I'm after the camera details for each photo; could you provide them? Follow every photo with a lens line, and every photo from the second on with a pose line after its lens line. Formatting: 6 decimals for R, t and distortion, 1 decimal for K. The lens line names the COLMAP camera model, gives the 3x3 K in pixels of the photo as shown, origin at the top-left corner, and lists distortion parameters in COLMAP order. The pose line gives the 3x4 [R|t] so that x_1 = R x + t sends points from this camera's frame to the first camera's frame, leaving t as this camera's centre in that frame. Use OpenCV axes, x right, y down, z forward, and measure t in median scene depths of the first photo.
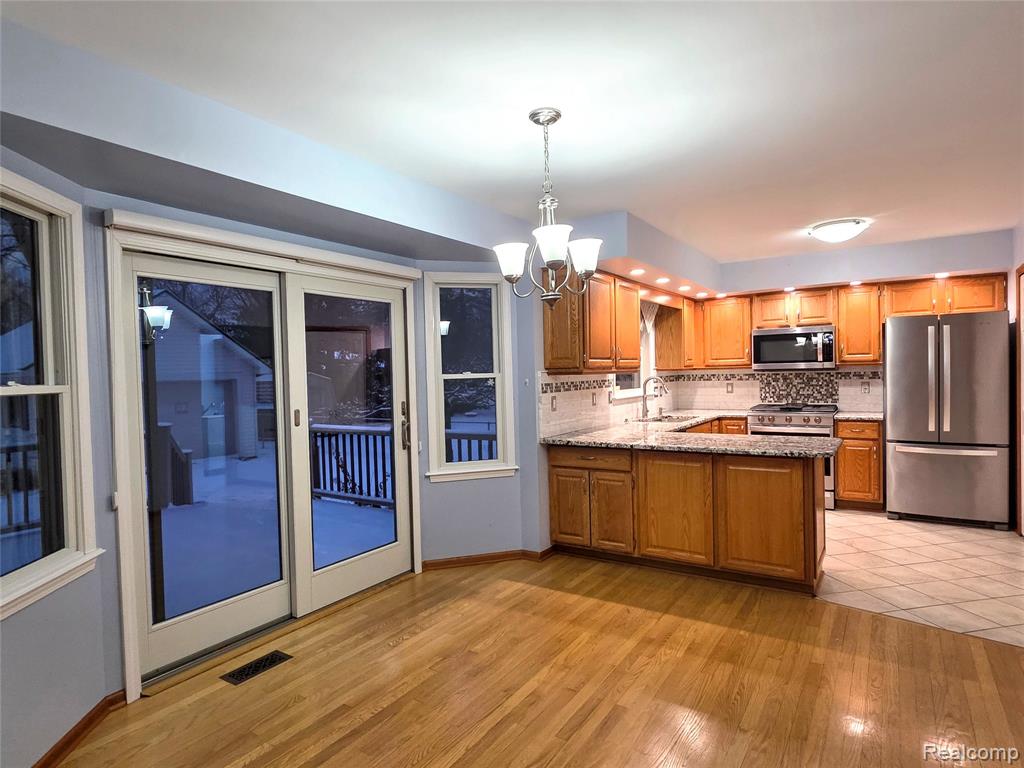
lens RADIAL K [[577.6, 0, 512.0], [0, 577.6, 384.0], [0, 0, 1]] dist [-0.002685, -0.001233]
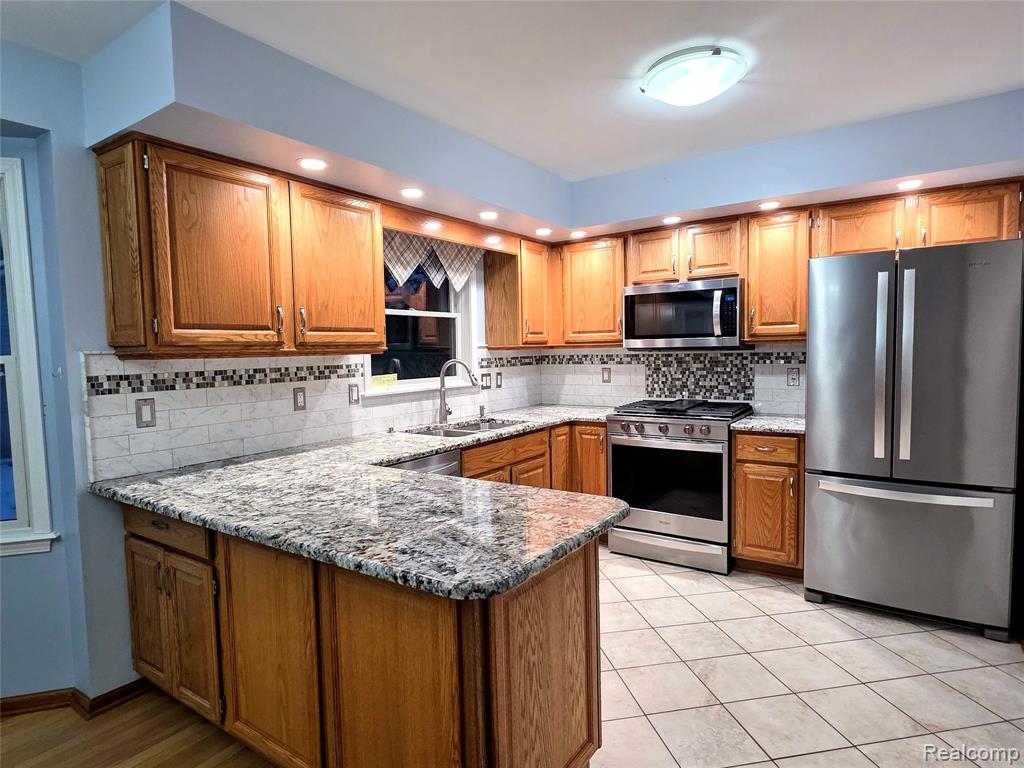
lens RADIAL K [[577.6, 0, 512.0], [0, 577.6, 384.0], [0, 0, 1]] dist [-0.002685, -0.001233]
pose [[0.999761, 0.003049, -0.021628, 0.337045], [-0.002176, 0.999186, 0.040283, -0.011812], [0.021733, -0.040226, 0.998954, 0.380591]]
